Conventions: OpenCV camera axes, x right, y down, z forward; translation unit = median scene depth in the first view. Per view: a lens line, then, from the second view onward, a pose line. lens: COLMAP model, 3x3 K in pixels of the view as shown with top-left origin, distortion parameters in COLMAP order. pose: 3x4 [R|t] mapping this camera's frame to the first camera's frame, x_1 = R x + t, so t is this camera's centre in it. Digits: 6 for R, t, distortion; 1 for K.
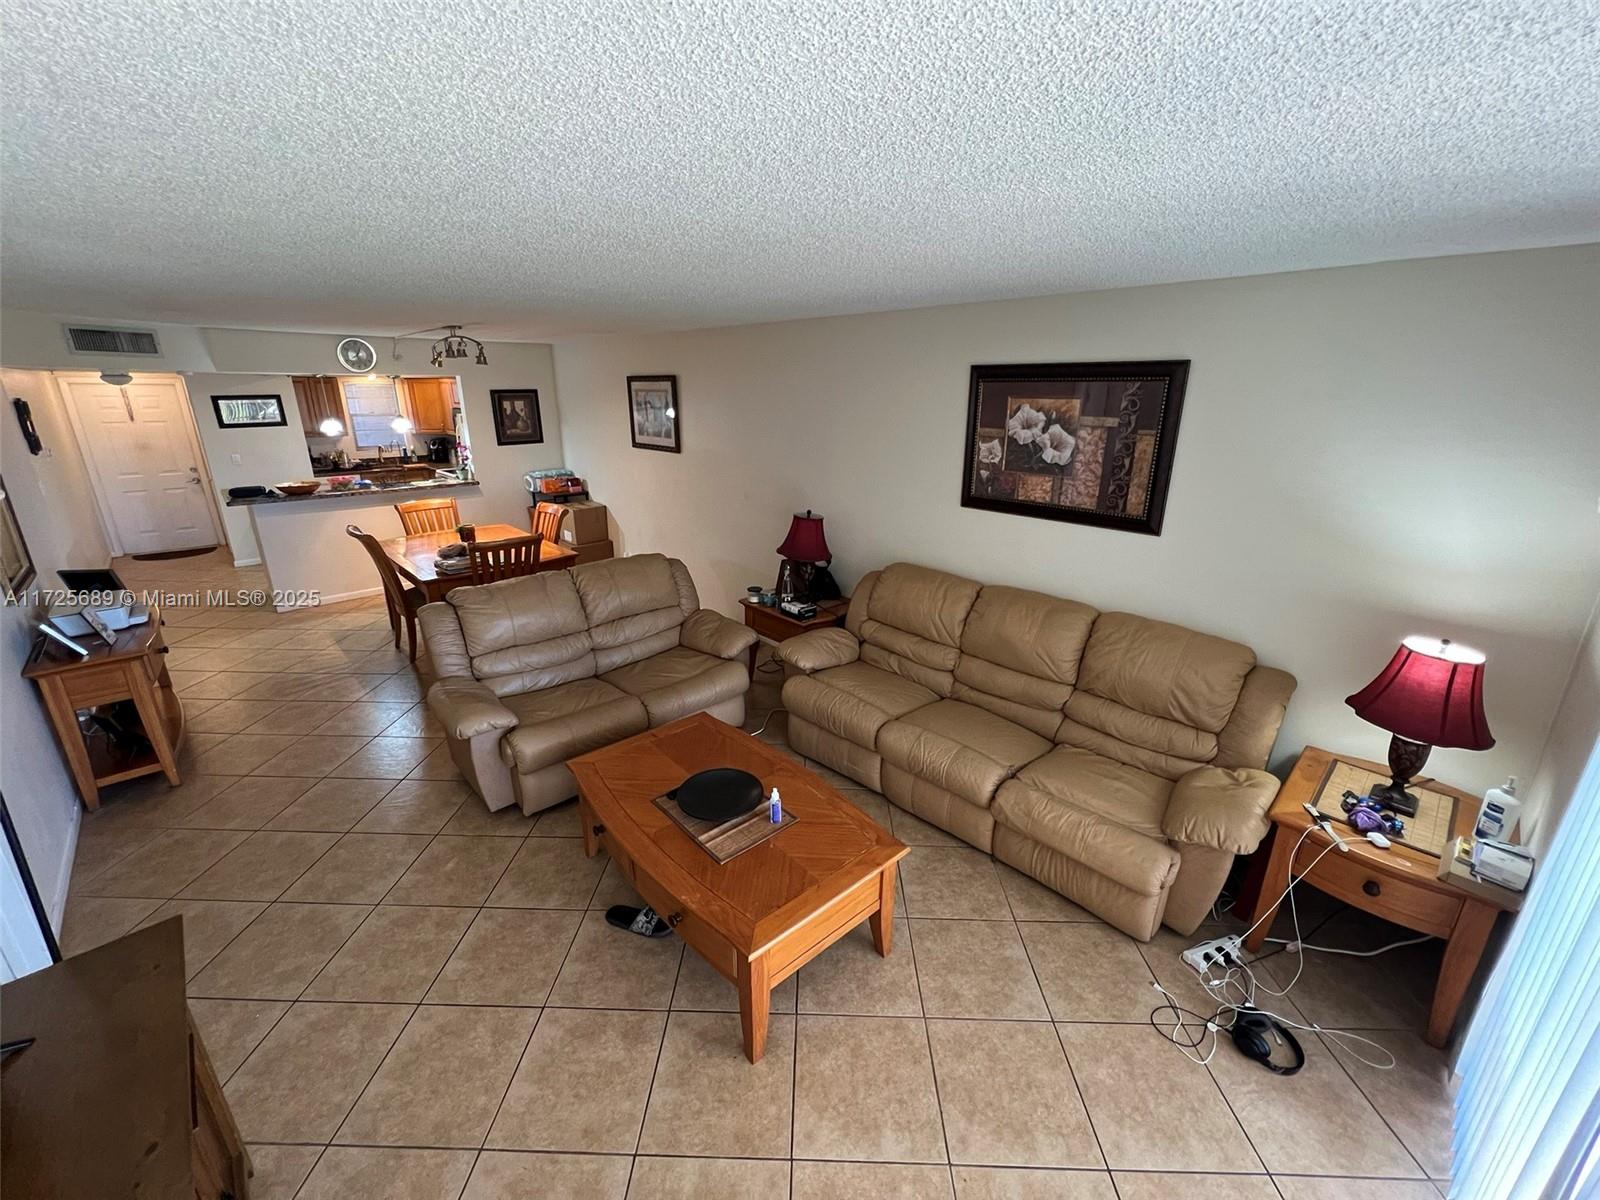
lens RADIAL K [[636.9, 0, 793.2], [0, 636.9, 597.1], [0, 0, 1]] dist [-0.001618, 0.000767]
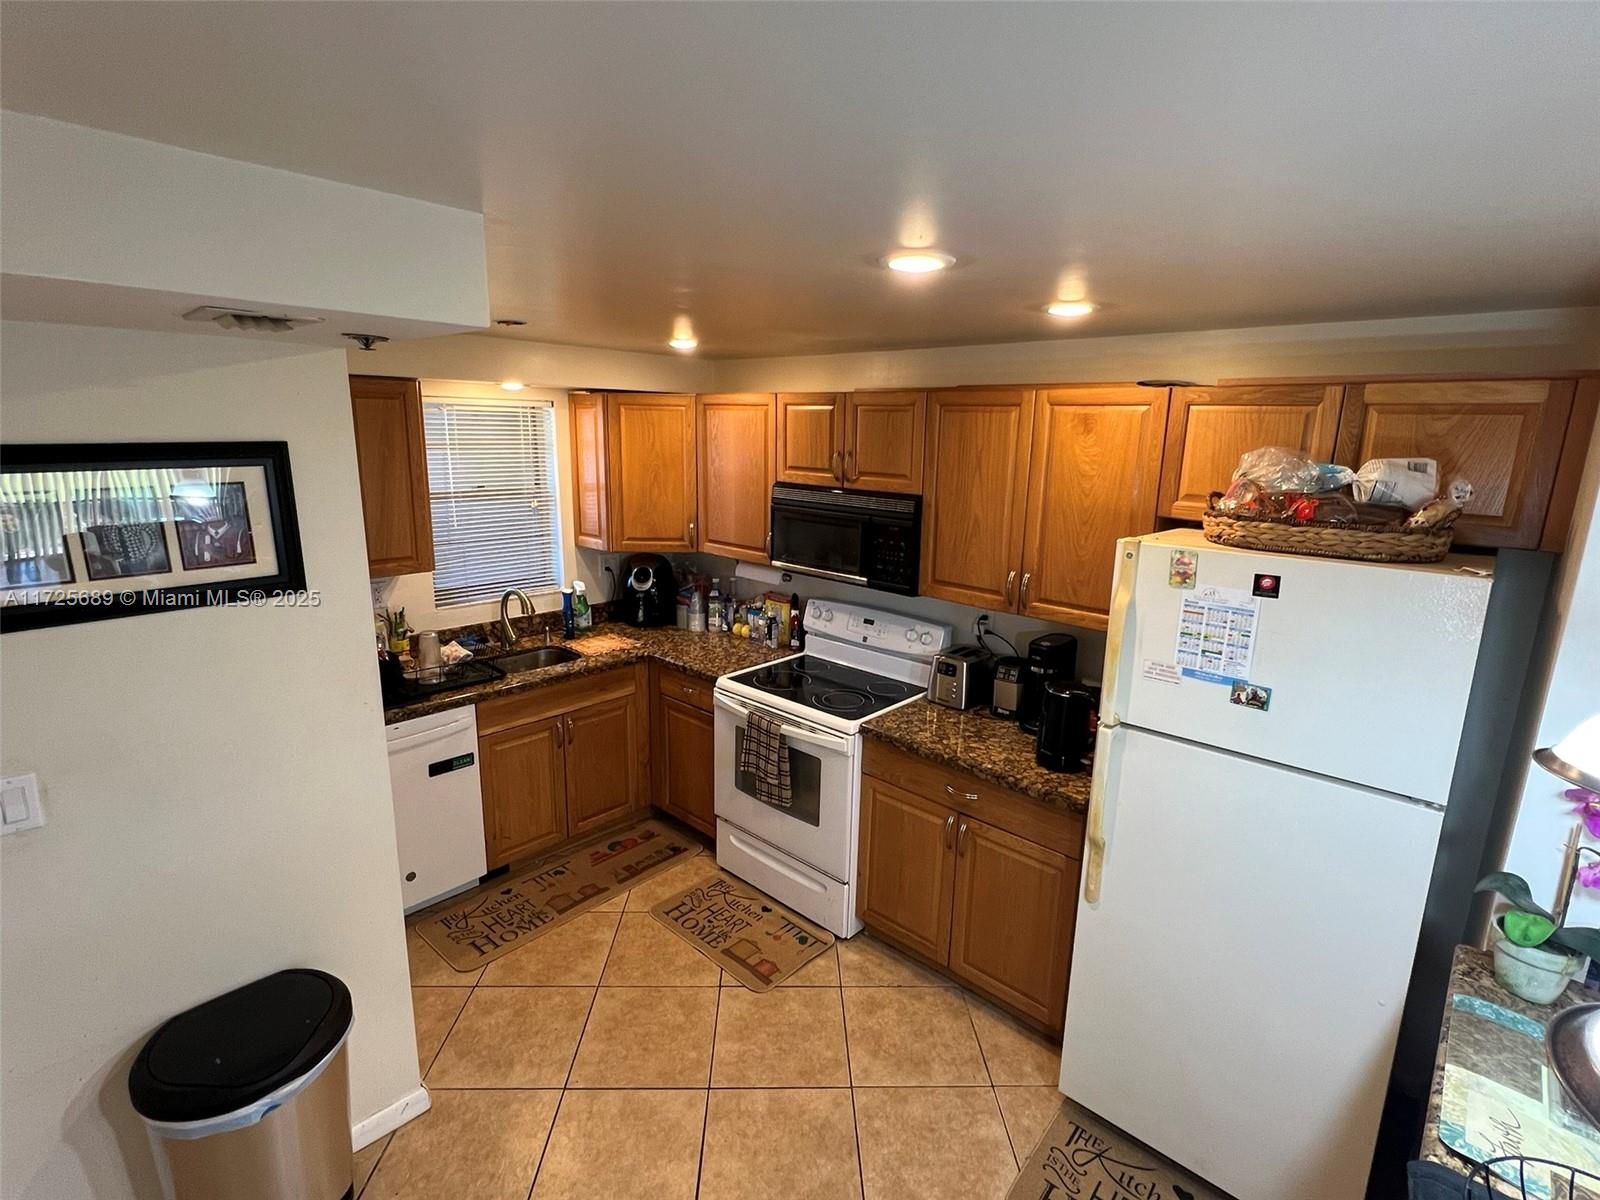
lens RADIAL K [[766.1, 0, 798.6], [0, 766.1, 595.9], [0, 0, 1]] dist [0.000221, 0.000527]
pose [[0.997964, 0.002075, 0.063752, -0.840687], [0.004242, 0.995099, -0.098792, -0.312905], [-0.063645, 0.098861, 0.993064, 0.962941]]
